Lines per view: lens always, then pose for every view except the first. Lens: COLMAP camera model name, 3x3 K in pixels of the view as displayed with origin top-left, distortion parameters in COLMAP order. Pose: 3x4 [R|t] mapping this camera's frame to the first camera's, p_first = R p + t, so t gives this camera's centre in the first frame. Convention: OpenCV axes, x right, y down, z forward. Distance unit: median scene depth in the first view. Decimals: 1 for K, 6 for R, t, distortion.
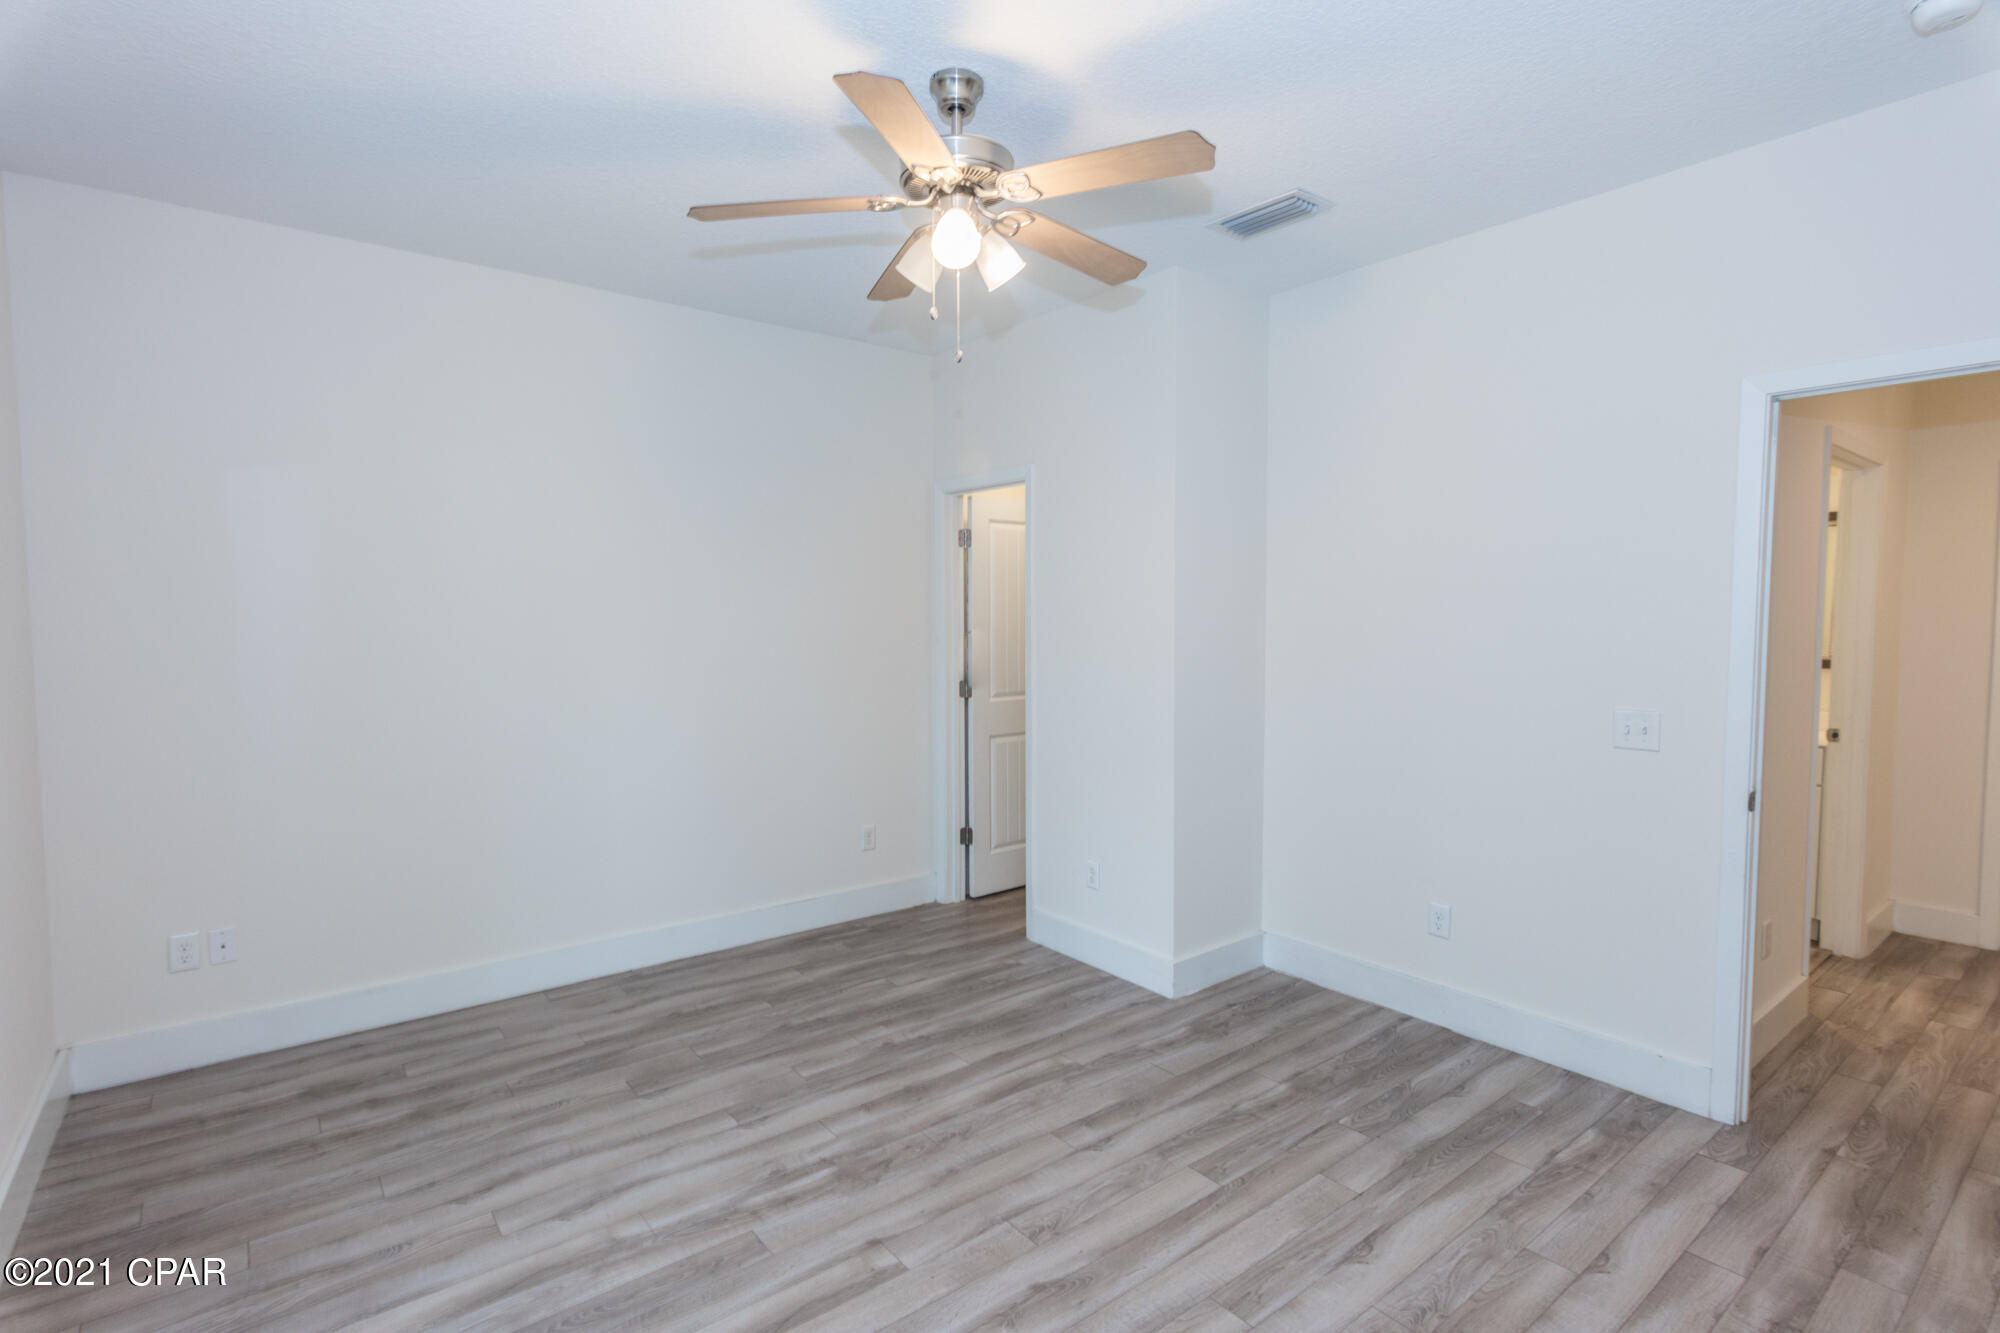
lens RADIAL K [[961.2, 0, 992.1], [0, 961.2, 666.1], [0, 0, 1]] dist [0.001903, 0.000410]
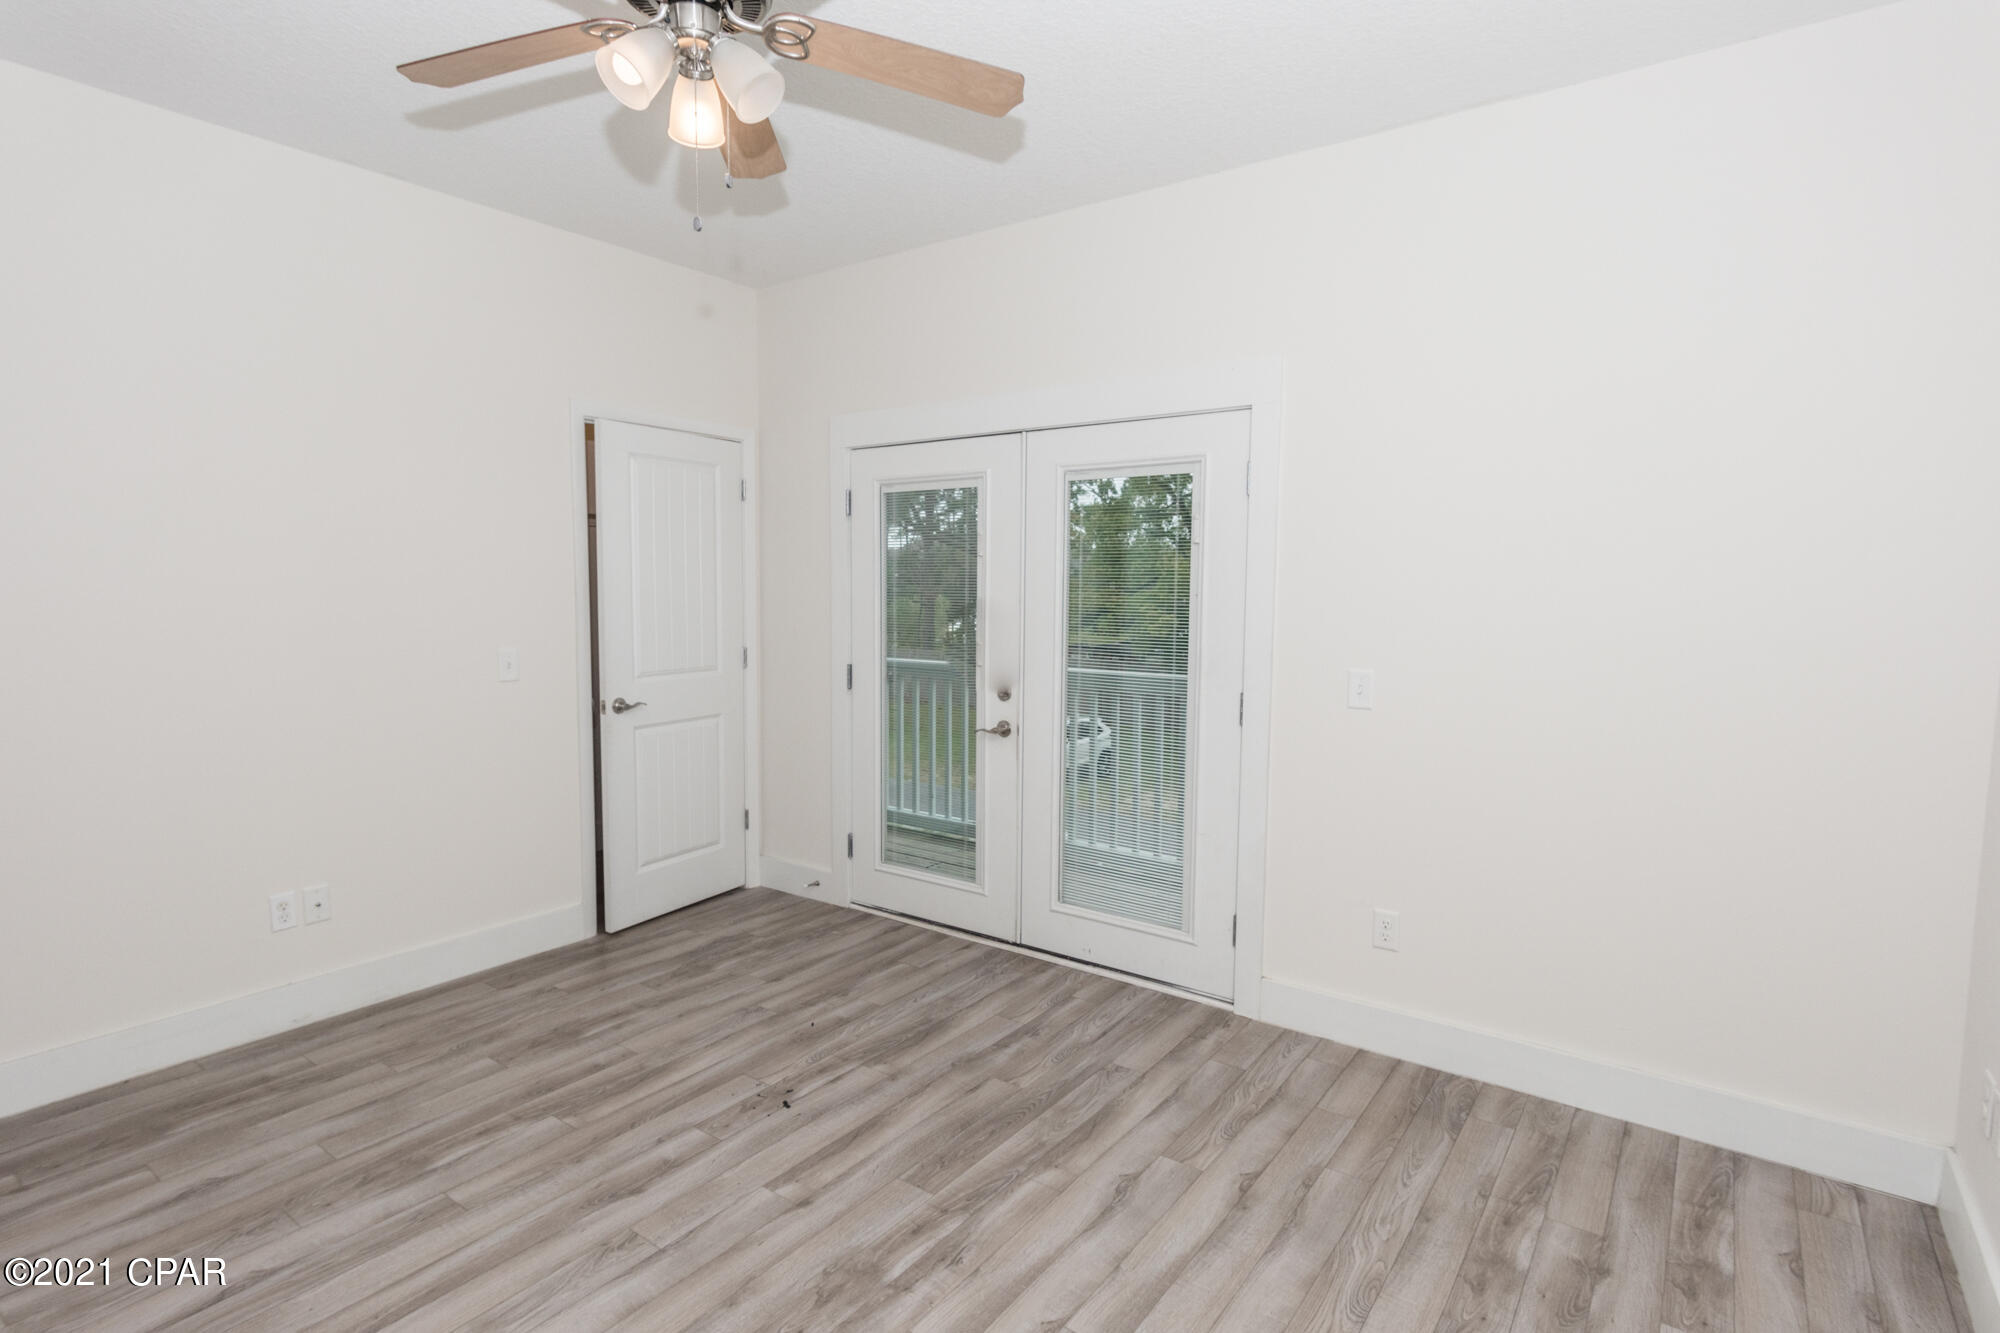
lens RADIAL K [[1010.8, 0, 1000.0], [0, 1010.8, 666.5], [0, 0, 1]] dist [-0.000154, -0.000067]
pose [[-0.961854, 0.016593, -0.273059, -0.032525], [-0.021127, 0.990672, 0.134619, -0.073579], [0.272745, 0.135253, -0.952532, 1.545182]]
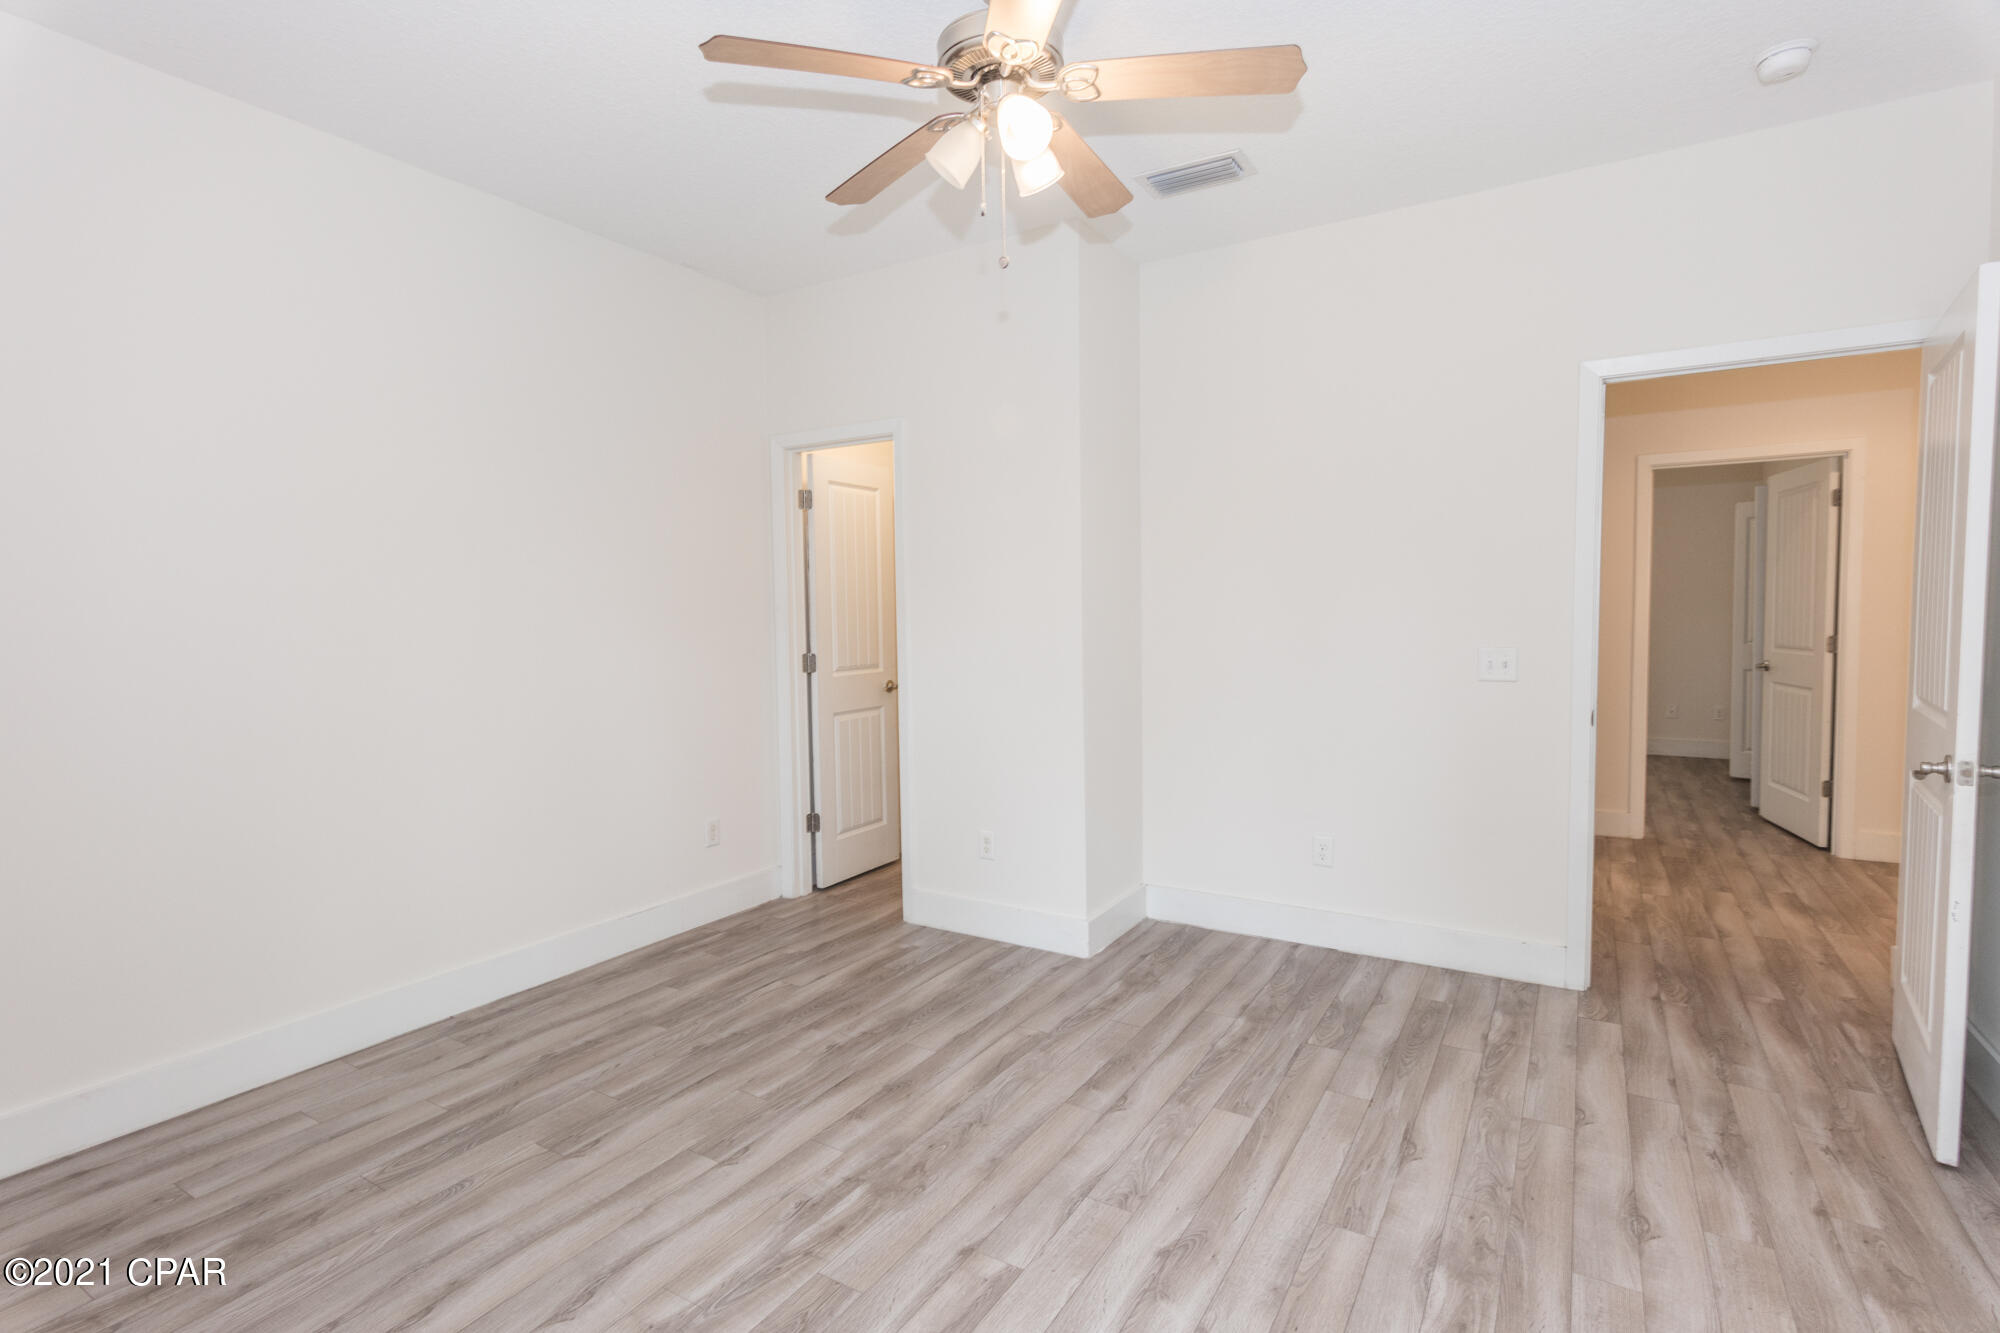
lens RADIAL K [[961.2, 0, 992.1], [0, 961.2, 666.1], [0, 0, 1]] dist [0.001903, 0.000410]
pose [[0.939224, -0.029586, 0.342029, -0.302933], [0.029393, 0.999551, 0.005748, 0.044928], [-0.342045, 0.004655, 0.939672, 0.124790]]
